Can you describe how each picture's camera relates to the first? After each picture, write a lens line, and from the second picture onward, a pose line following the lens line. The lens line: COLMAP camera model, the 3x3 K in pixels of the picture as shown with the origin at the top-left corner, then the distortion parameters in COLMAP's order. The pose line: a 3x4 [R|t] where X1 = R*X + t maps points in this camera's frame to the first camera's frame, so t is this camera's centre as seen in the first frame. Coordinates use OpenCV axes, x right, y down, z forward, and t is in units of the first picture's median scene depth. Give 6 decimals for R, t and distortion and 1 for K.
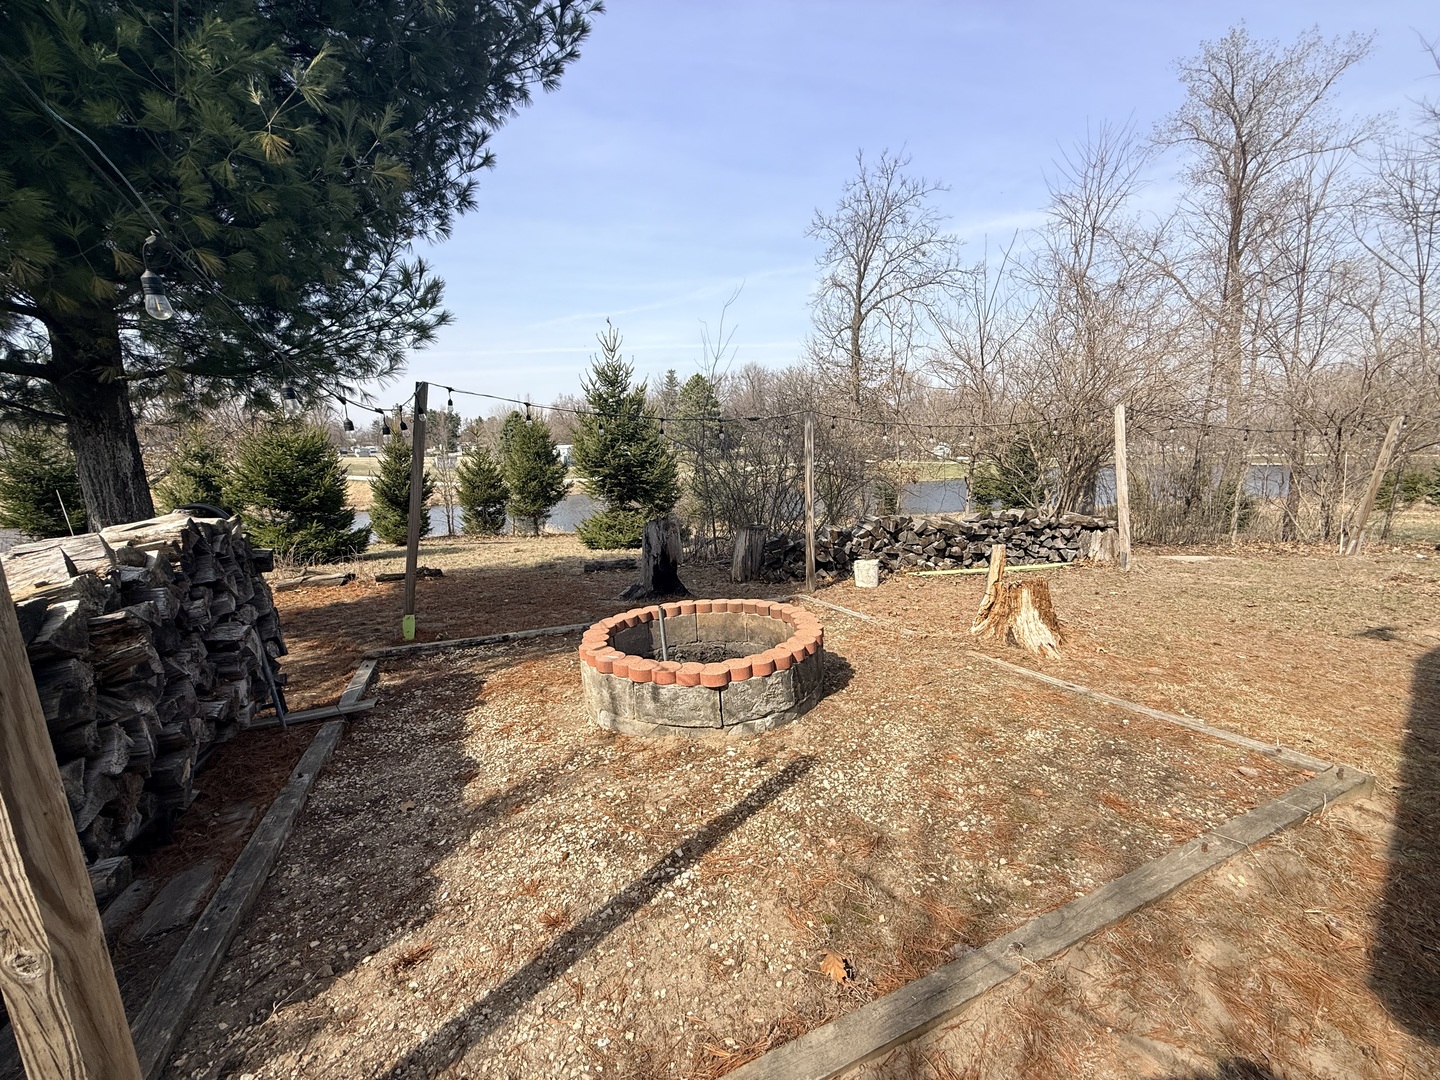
lens RADIAL K [[574.3, 0, 718.5], [0, 574.3, 538.5], [0, 0, 1]] dist [0.000213, -0.000051]
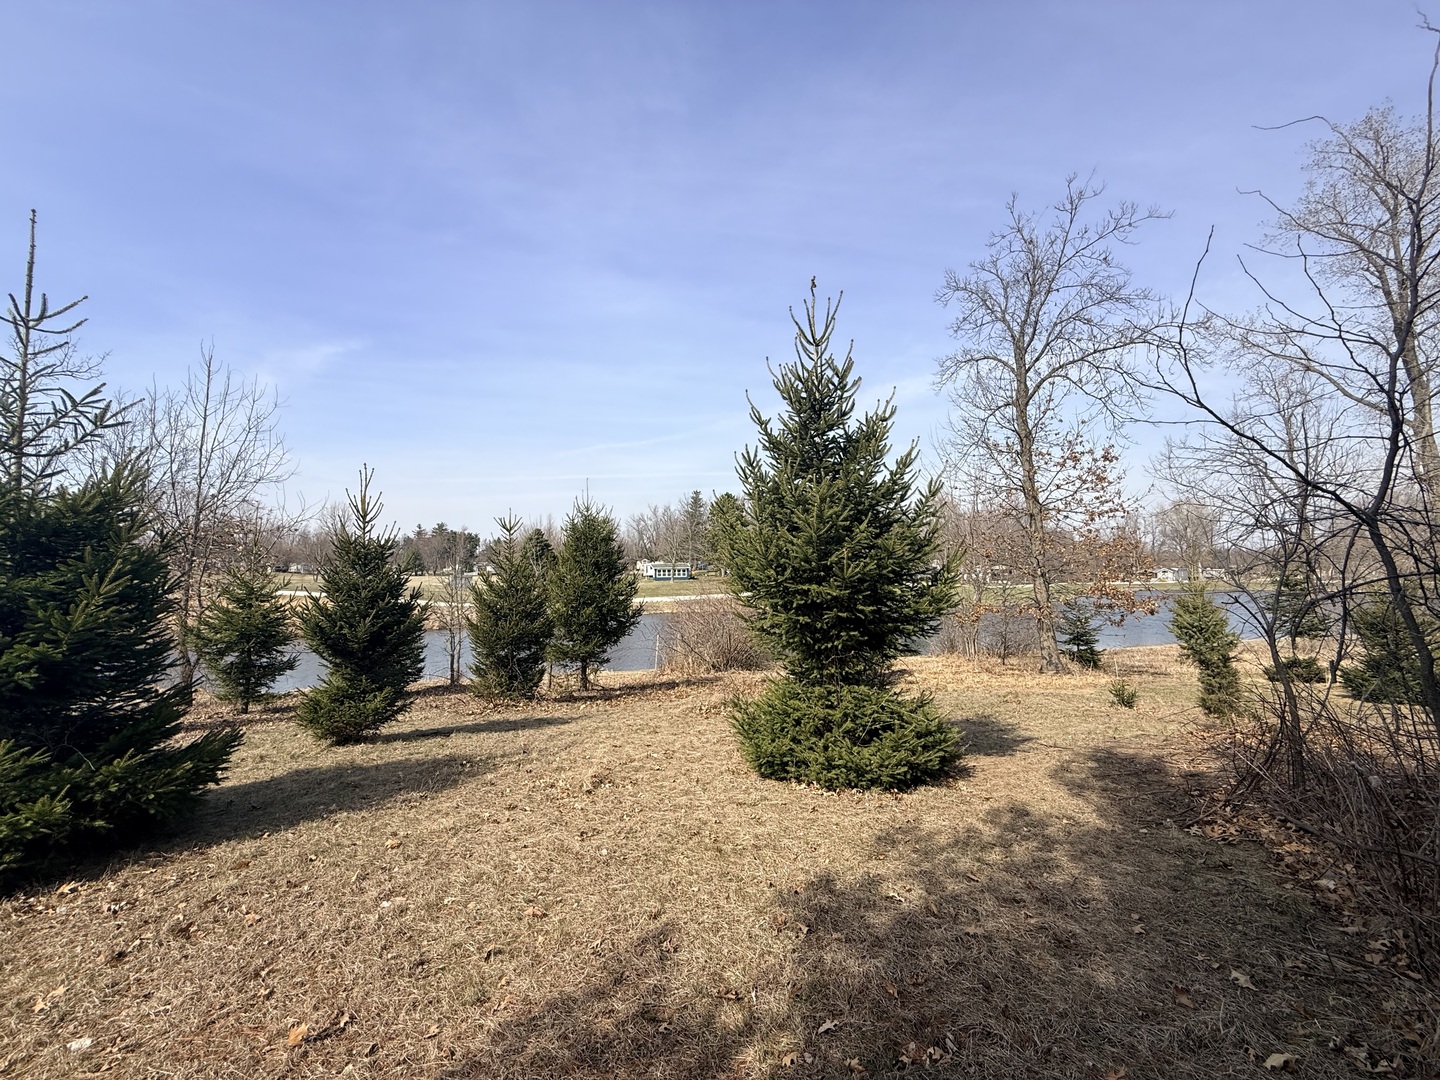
lens RADIAL K [[574.3, 0, 716.9], [0, 574.3, 541.5], [0, 0, 1]] dist [0.000213, -0.000051]
pose [[0.999732, 0.007394, -0.021918, -0.157389], [-0.011753, 0.978489, -0.205966, -0.038734], [0.019923, 0.206168, 0.978314, 0.343099]]
